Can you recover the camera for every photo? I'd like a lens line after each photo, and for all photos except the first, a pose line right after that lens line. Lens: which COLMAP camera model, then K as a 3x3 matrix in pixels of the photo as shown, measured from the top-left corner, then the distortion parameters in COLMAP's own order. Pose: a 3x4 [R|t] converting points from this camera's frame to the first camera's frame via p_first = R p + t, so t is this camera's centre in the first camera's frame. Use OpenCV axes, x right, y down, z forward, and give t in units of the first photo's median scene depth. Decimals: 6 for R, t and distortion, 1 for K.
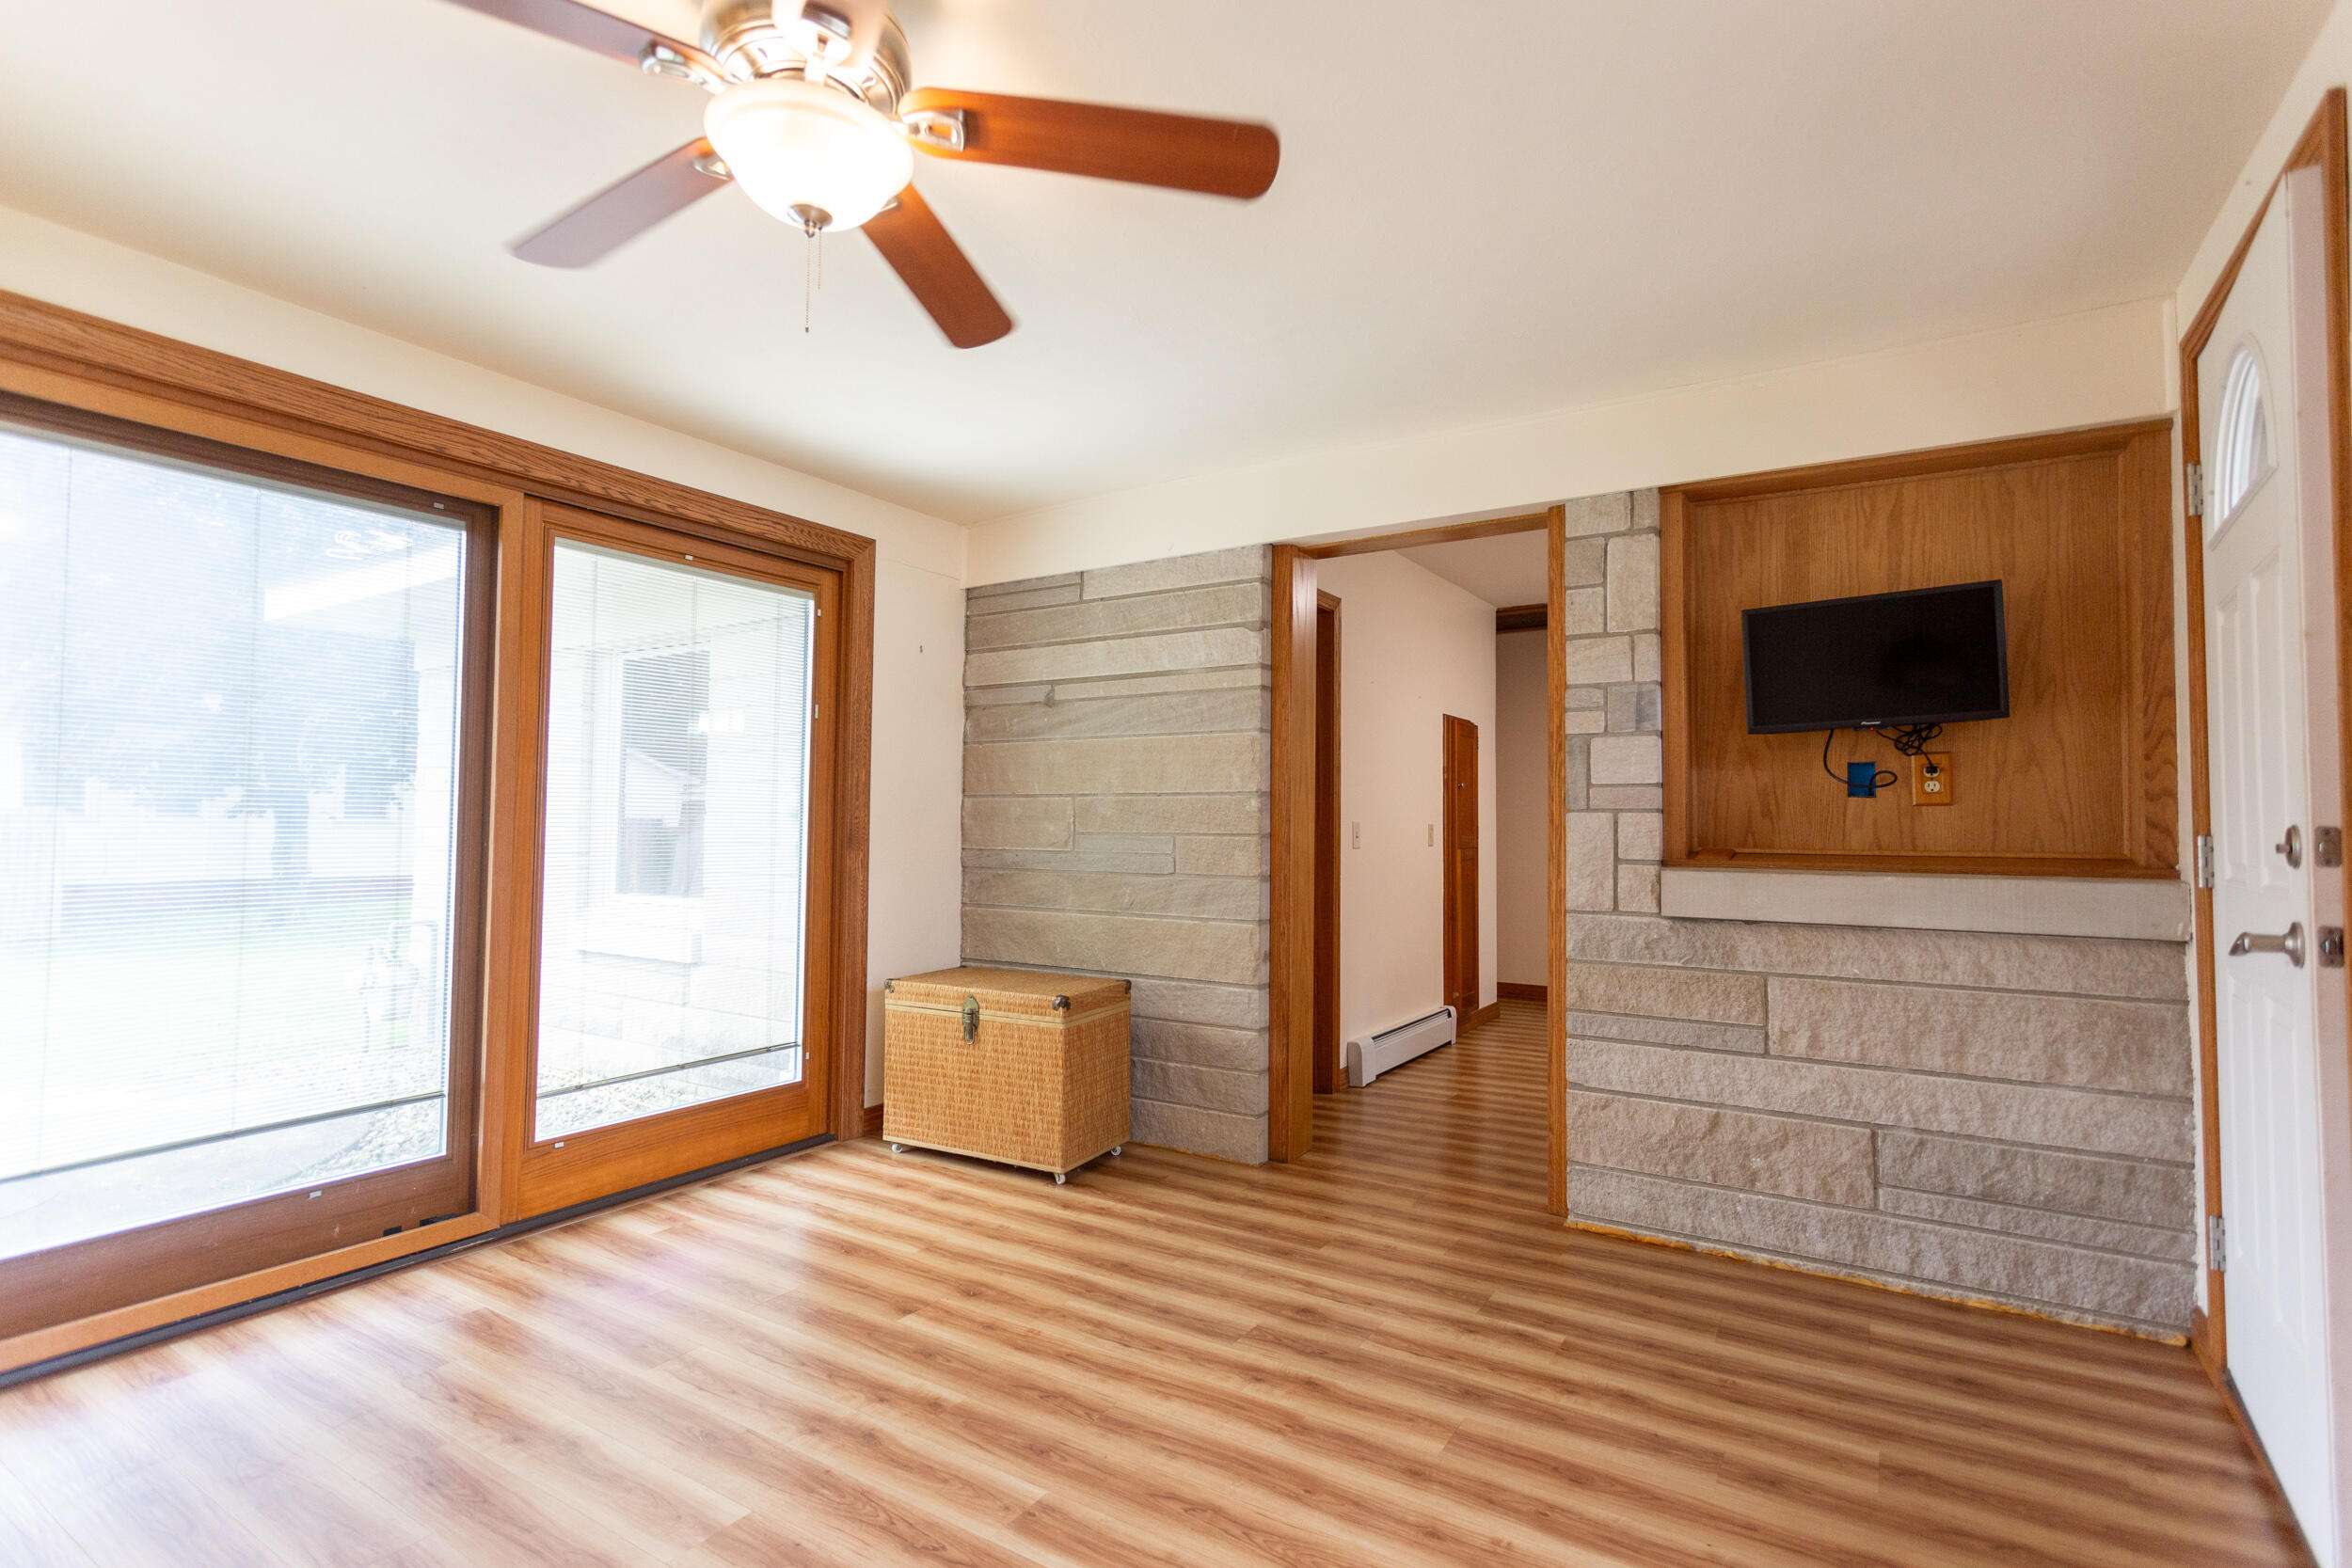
lens RADIAL K [[1111.1, 0, 1176.0], [0, 1111.1, 784.0], [0, 0, 1]] dist [0.001622, 0.000624]
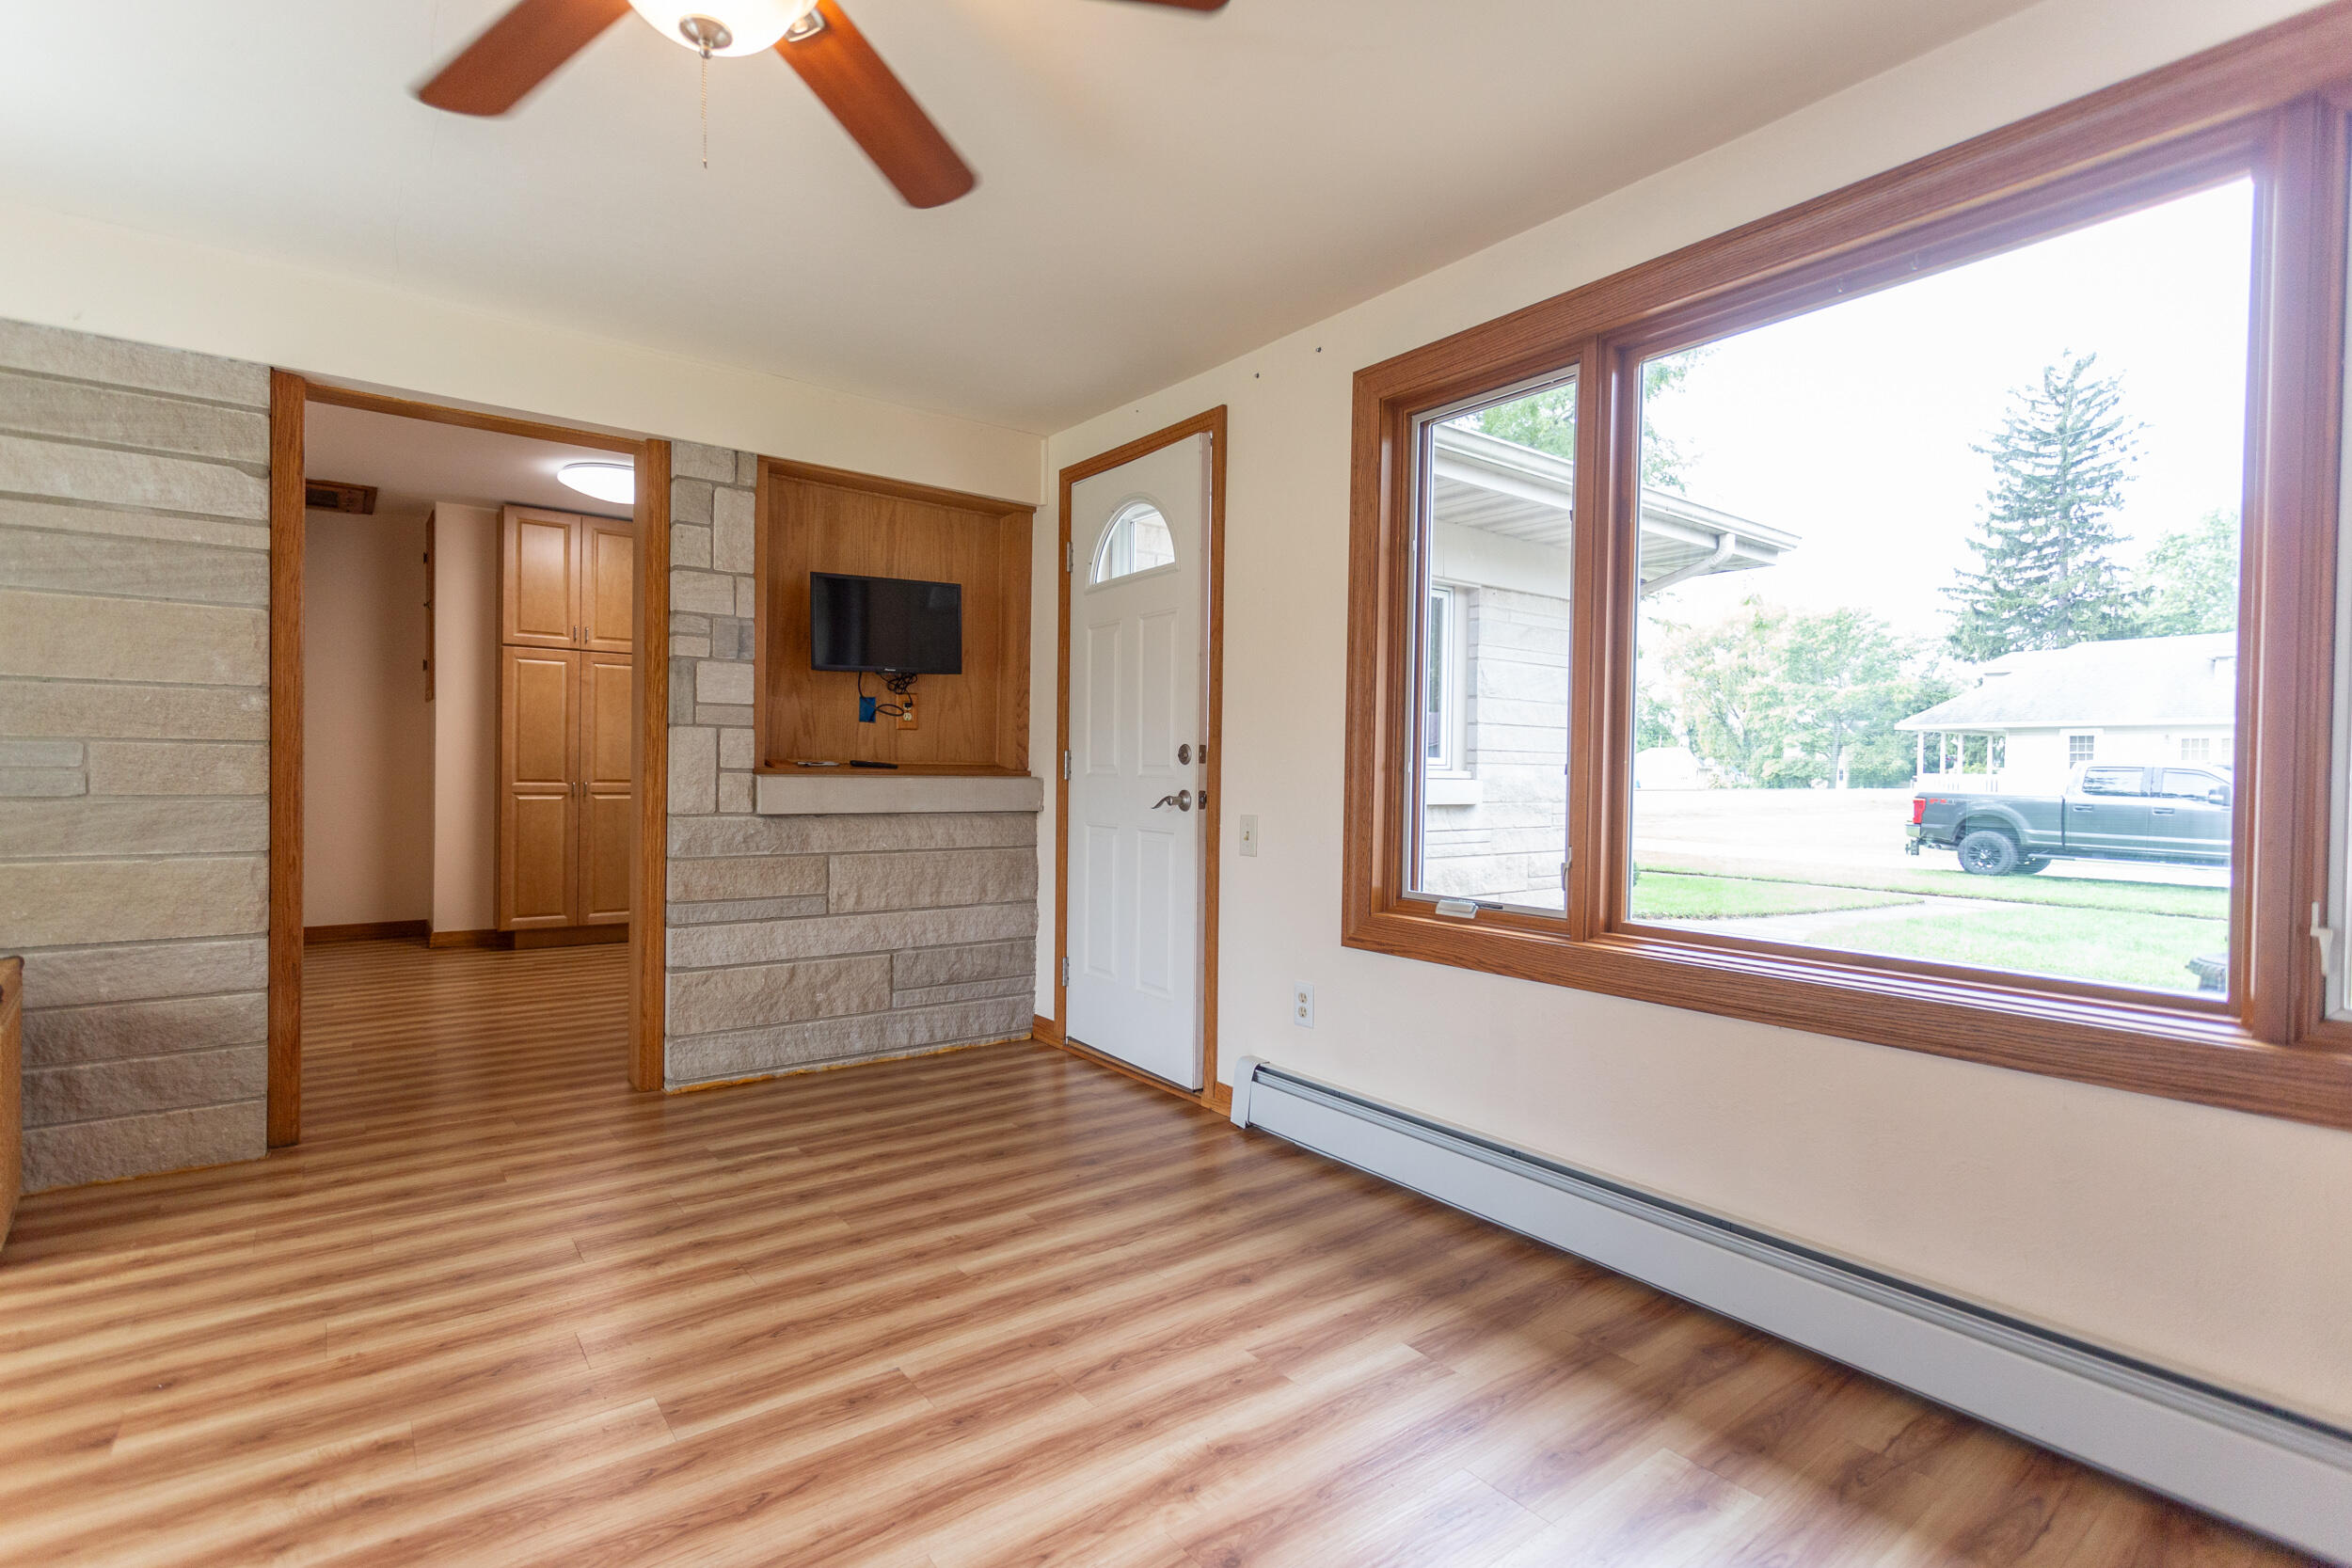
lens RADIAL K [[1111.1, 0, 1176.0], [0, 1111.1, 784.0], [0, 0, 1]] dist [0.001622, 0.000624]
pose [[0.345059, -0.016692, 0.938433, -0.553802], [-0.047597, 0.998244, 0.035257, 0.021712], [-0.937373, -0.056832, 0.343658, 0.161848]]
